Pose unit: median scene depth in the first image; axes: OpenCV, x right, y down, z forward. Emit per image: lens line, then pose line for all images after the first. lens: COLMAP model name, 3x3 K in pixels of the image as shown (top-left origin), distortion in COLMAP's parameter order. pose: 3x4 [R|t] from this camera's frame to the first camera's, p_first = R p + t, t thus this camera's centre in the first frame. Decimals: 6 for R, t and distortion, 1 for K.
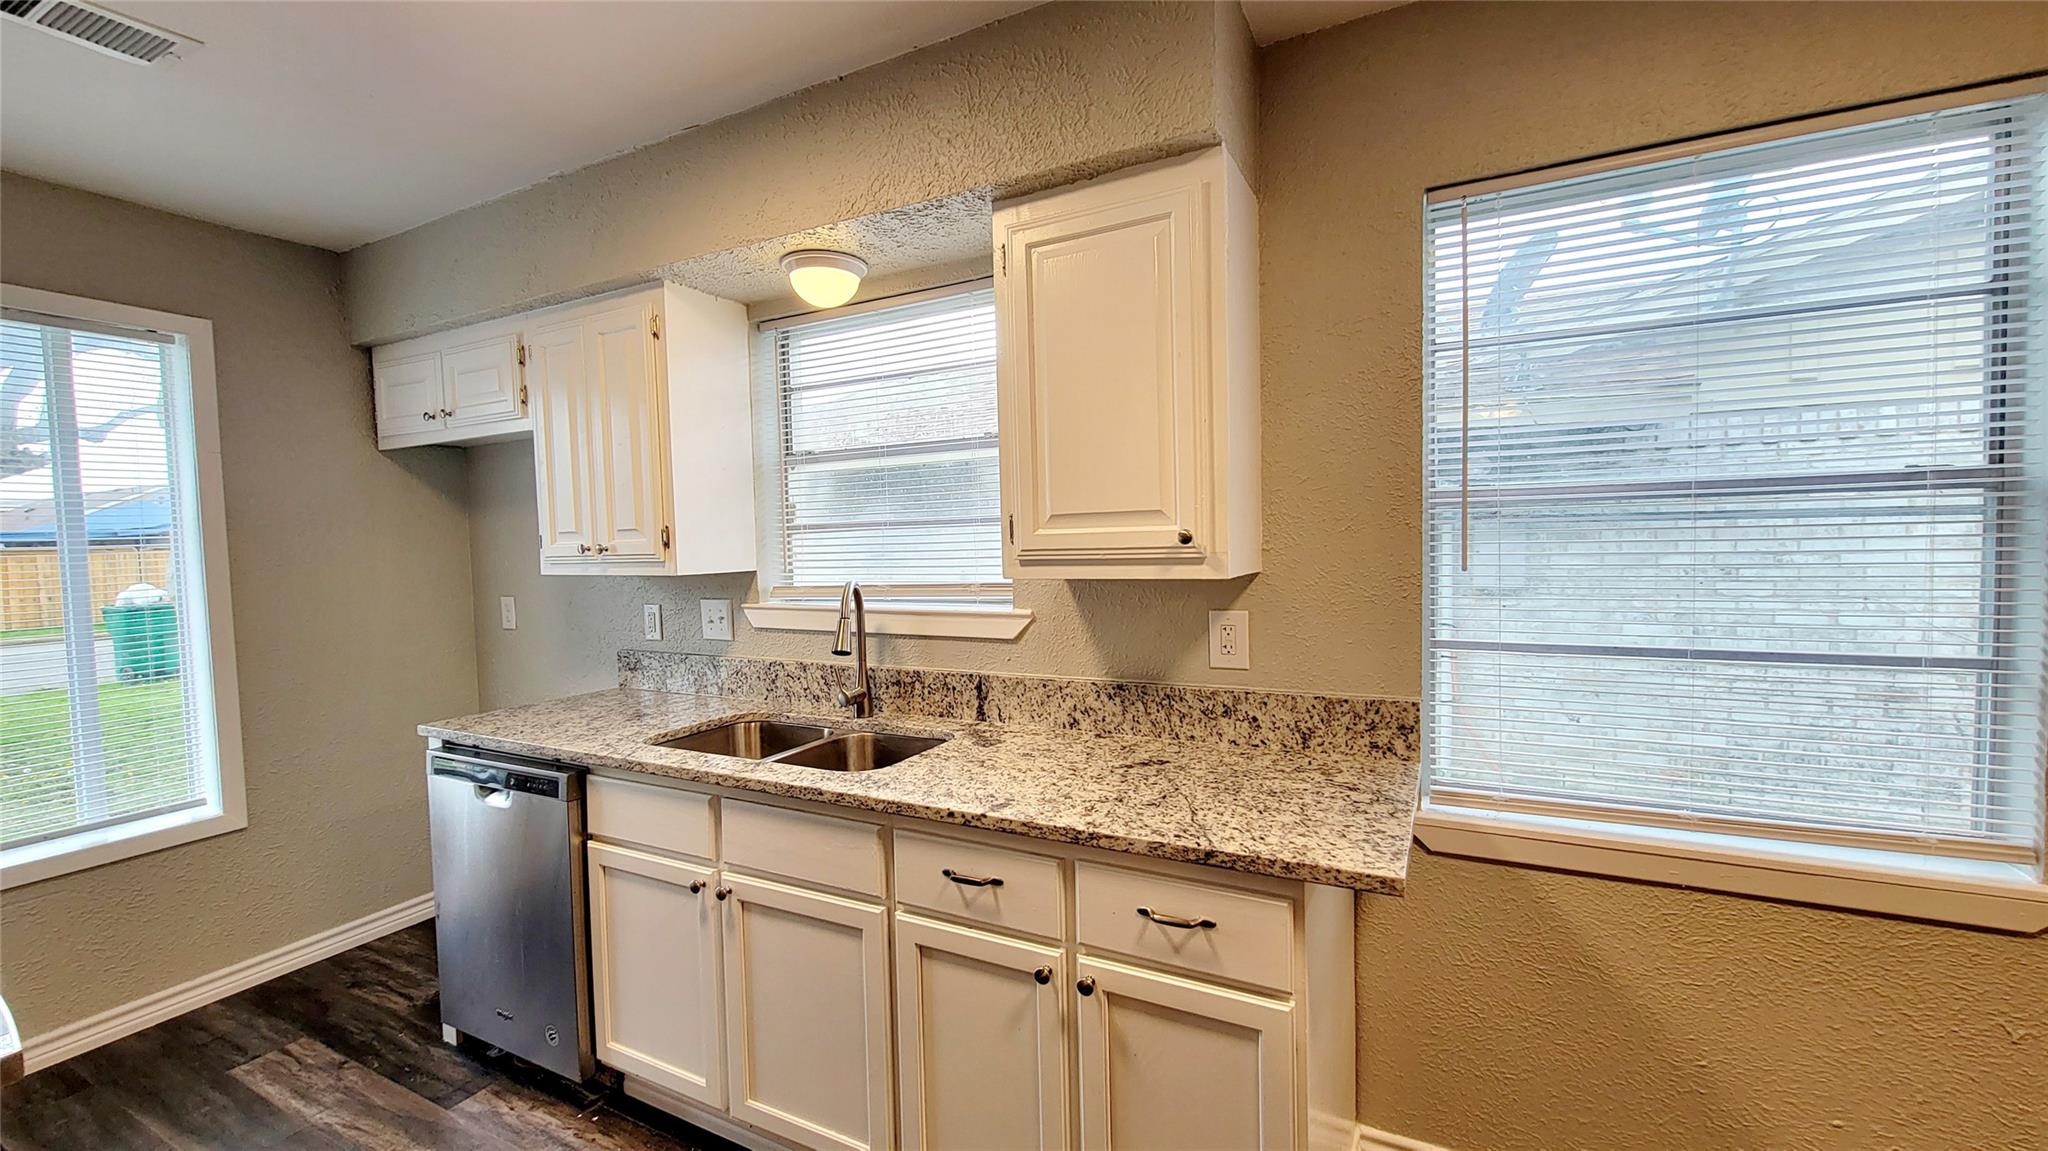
lens RADIAL K [[828.0, 0, 1021.8], [0, 828.0, 568.8], [0, 0, 1]] dist [-0.000265, -0.000982]
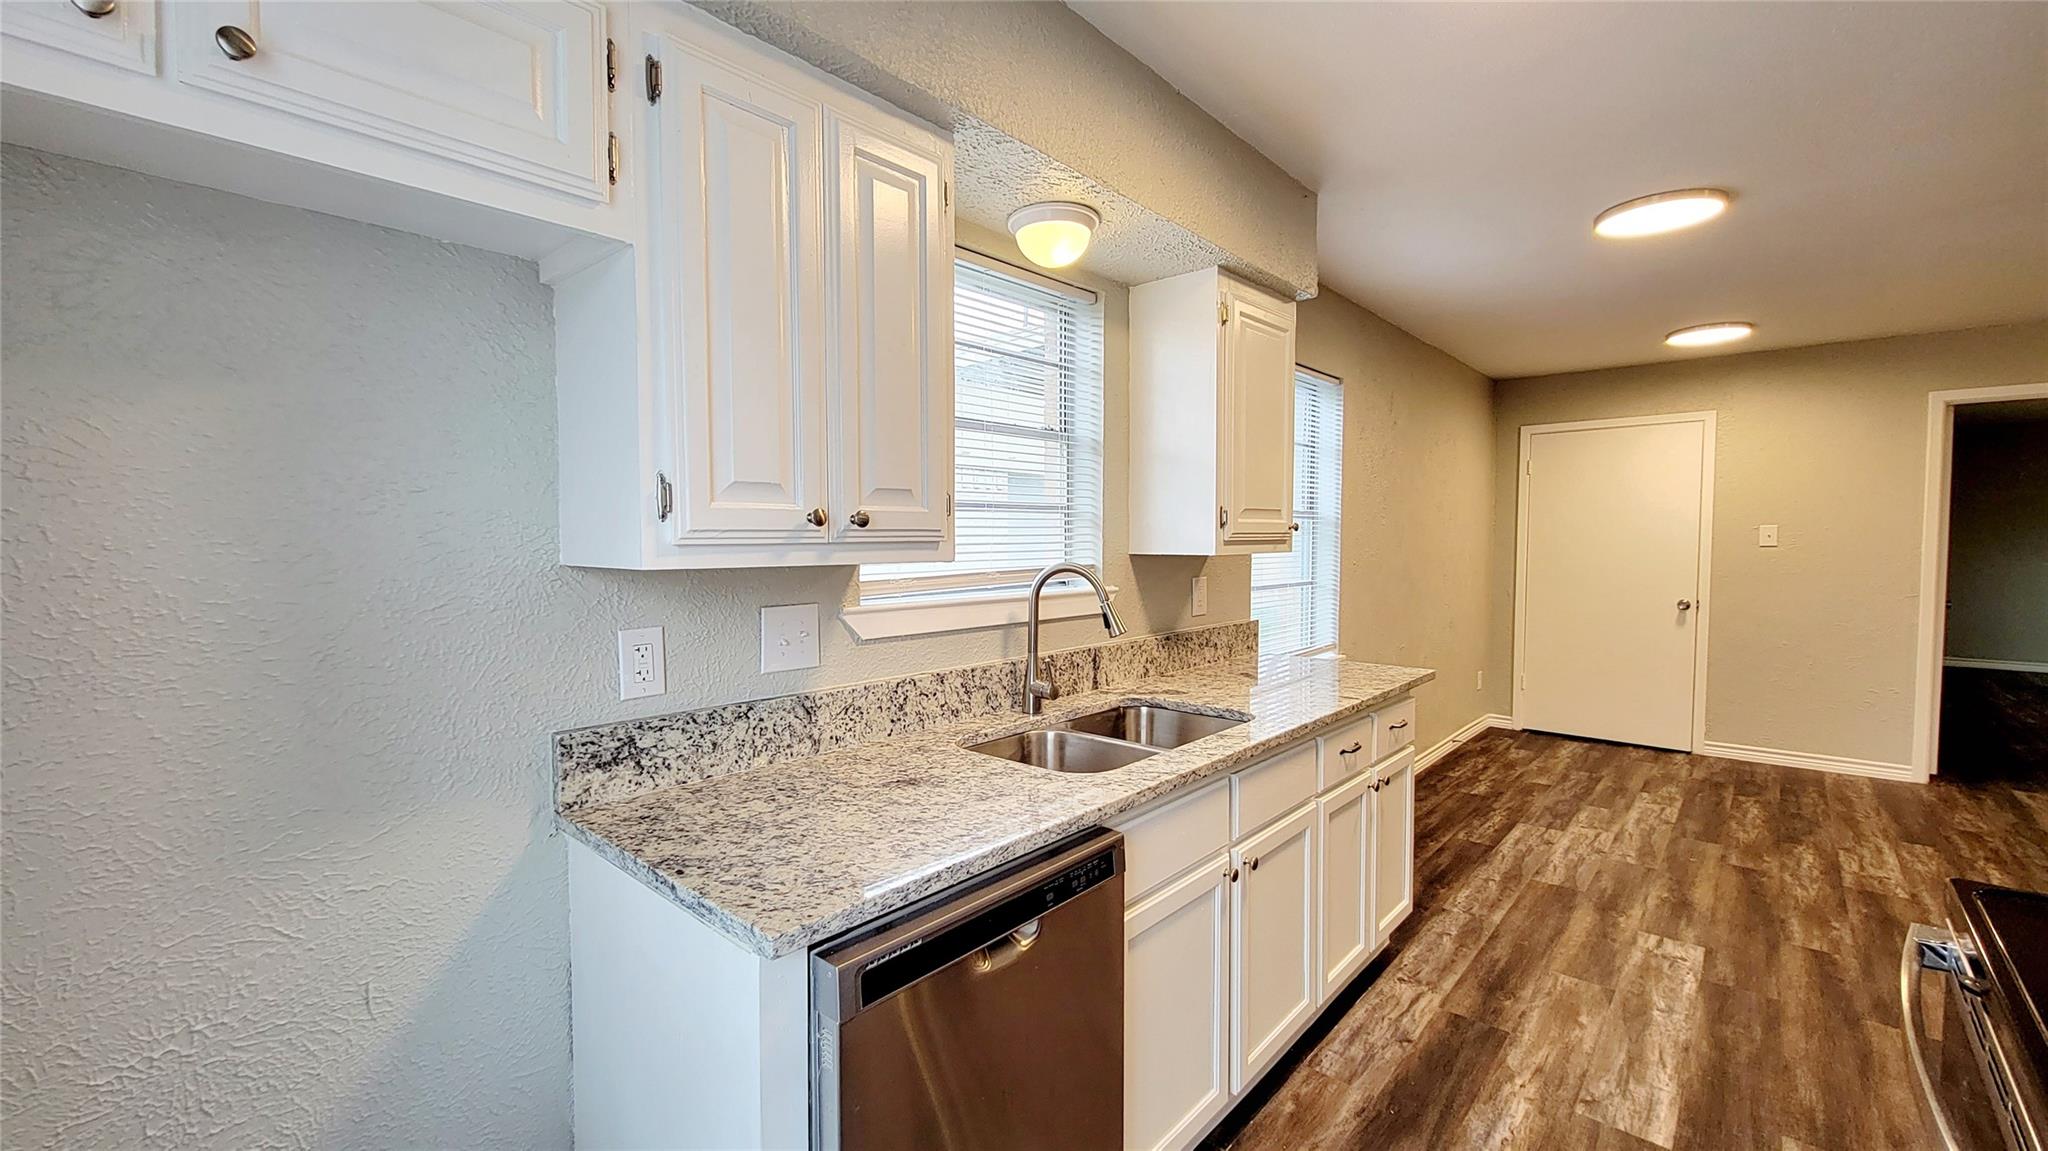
lens RADIAL K [[828.0, 0, 1017.8], [0, 828.0, 573.9], [0, 0, 1]] dist [-0.000265, -0.000982]
pose [[0.244470, -0.020205, 0.969446, -1.181284], [0.030020, 0.999461, 0.013260, 0.012056], [-0.969192, 0.025861, 0.244945, 0.852889]]
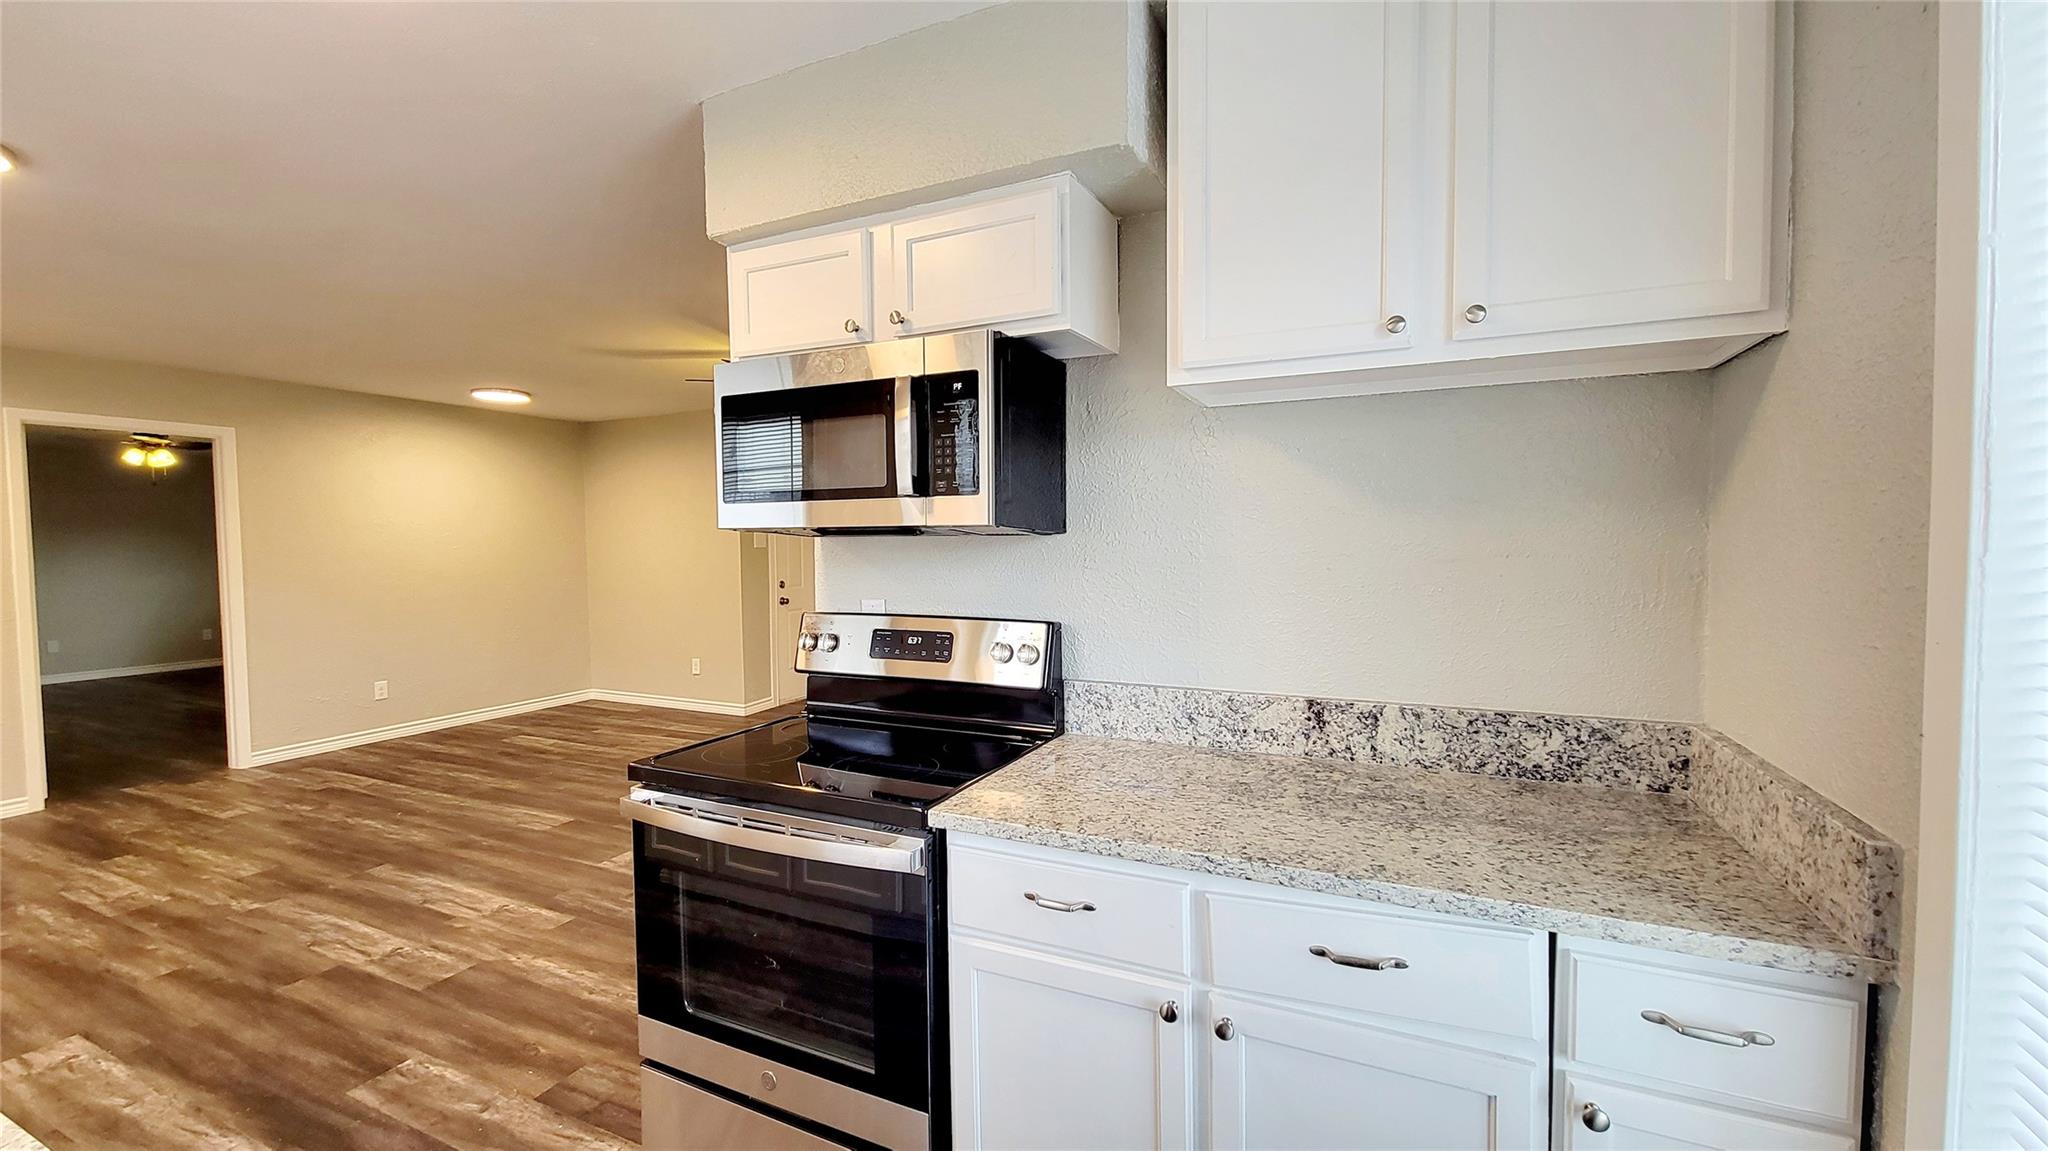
lens RADIAL K [[828.0, 0, 1012.0], [0, 828.0, 580.5], [0, 0, 1]] dist [-0.000265, -0.000982]
pose [[-0.998336, 0.033447, -0.046969, -0.906350], [0.029560, 0.996264, 0.081146, -0.019427], [0.049507, 0.079623, -0.995595, 1.269891]]
